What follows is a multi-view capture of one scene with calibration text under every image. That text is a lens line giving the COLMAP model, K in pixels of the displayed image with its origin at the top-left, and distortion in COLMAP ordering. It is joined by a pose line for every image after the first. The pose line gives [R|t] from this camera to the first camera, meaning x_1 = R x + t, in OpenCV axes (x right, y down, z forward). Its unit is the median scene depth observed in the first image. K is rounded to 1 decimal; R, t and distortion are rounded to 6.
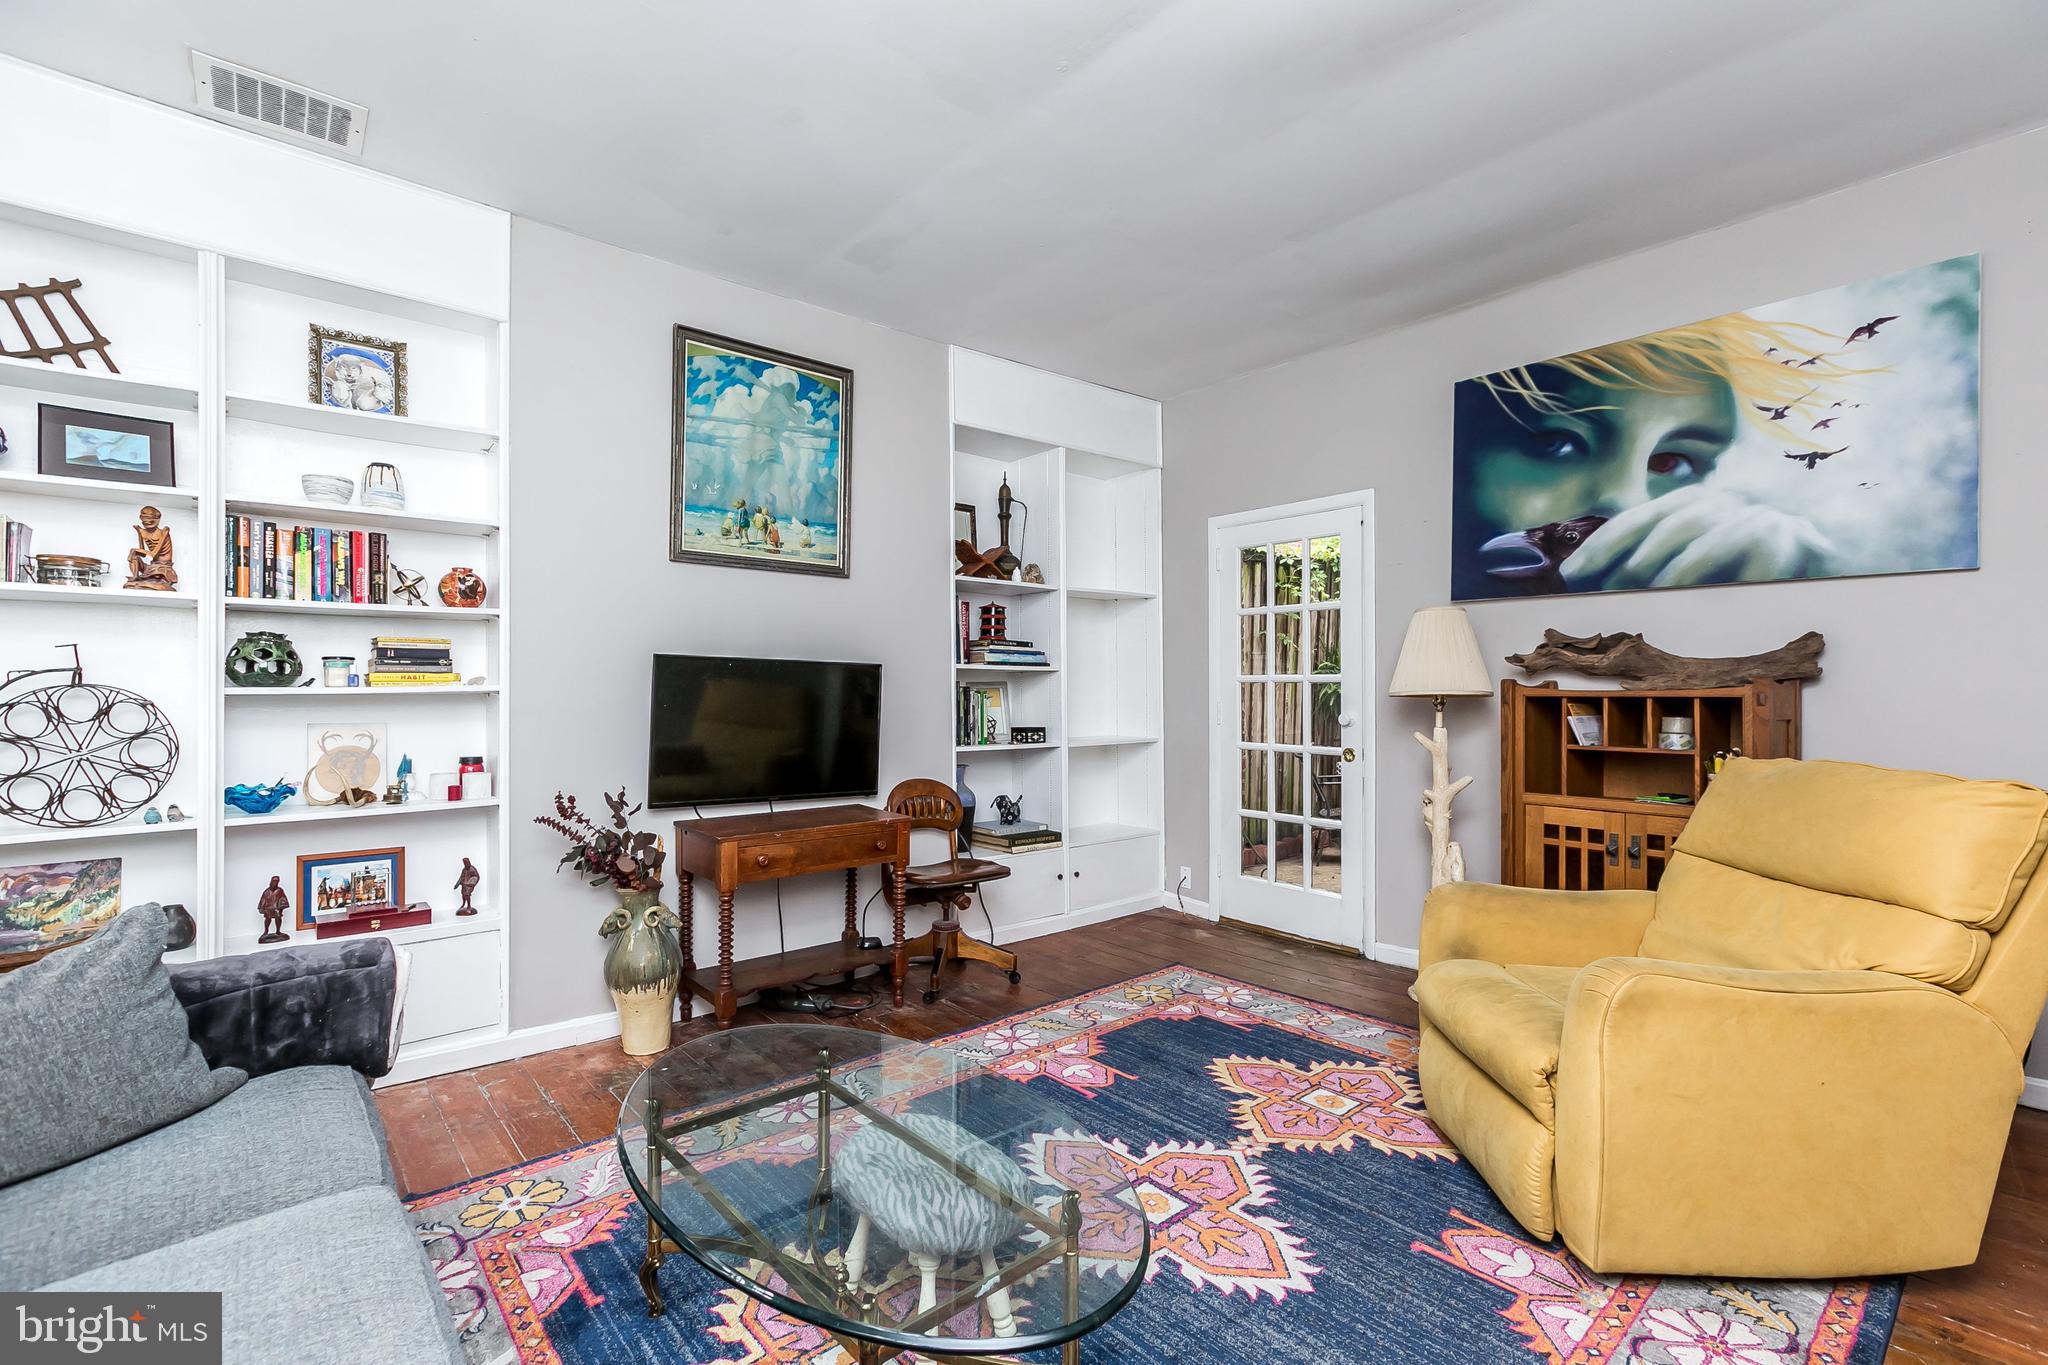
lens RADIAL K [[931.7, 0, 1022.0], [0, 931.7, 684.5], [0, 0, 1]] dist [0.002499, 0.000325]
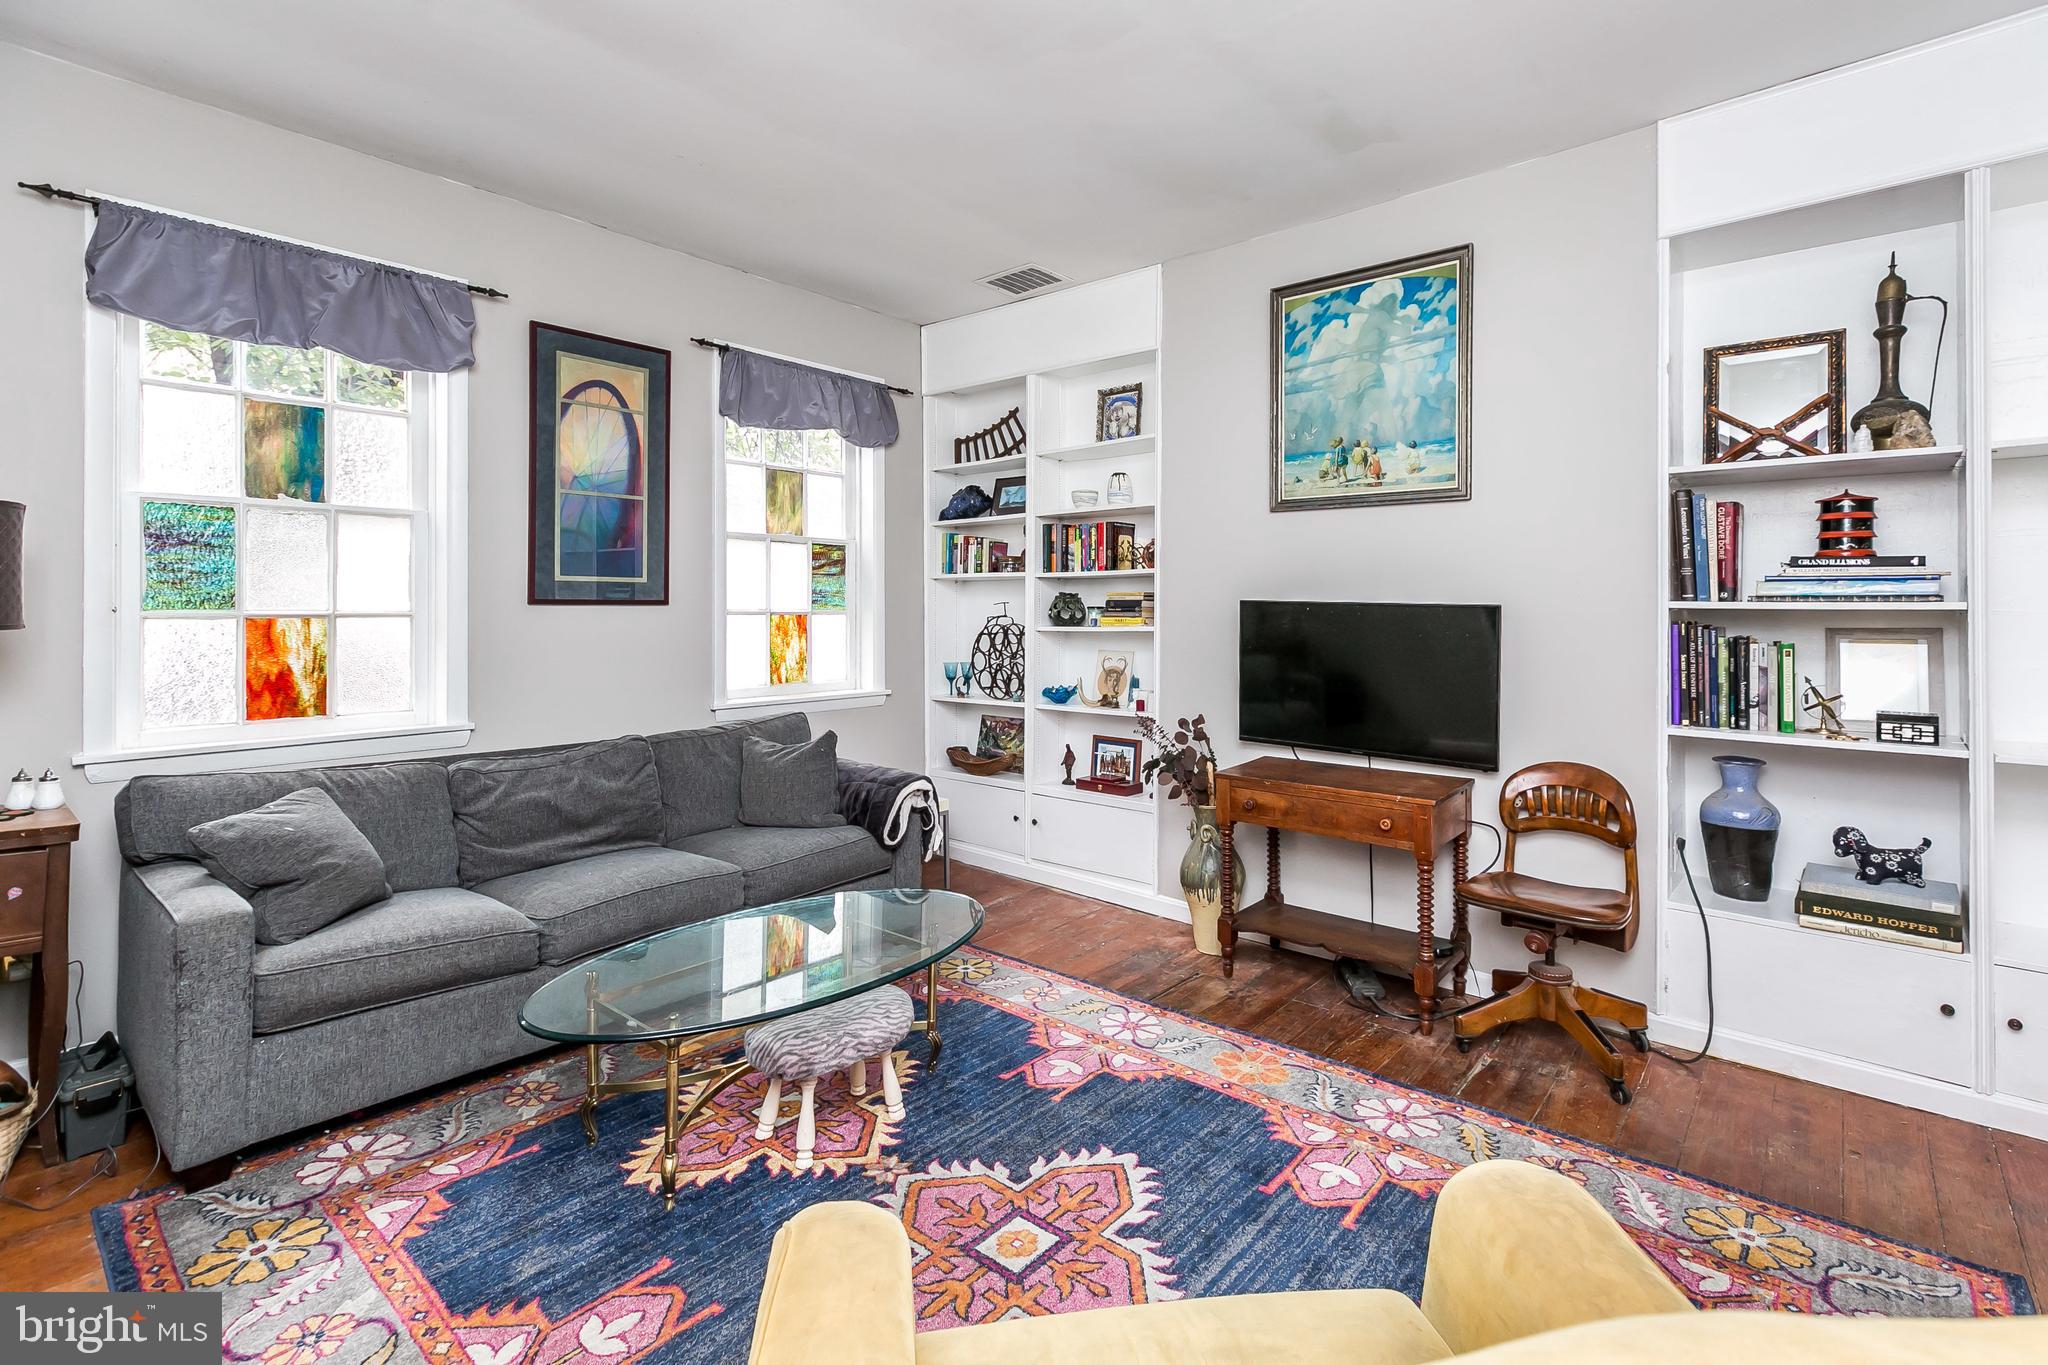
lens RADIAL K [[931.7, 0, 1016.9], [0, 931.7, 605.7], [0, 0, 1]] dist [0.002499, 0.000325]
pose [[0.146734, -0.005913, -0.989158, 0.619746], [-0.000064, 0.999982, -0.005987, -0.018629], [0.989176, 0.000942, 0.146731, 0.541588]]
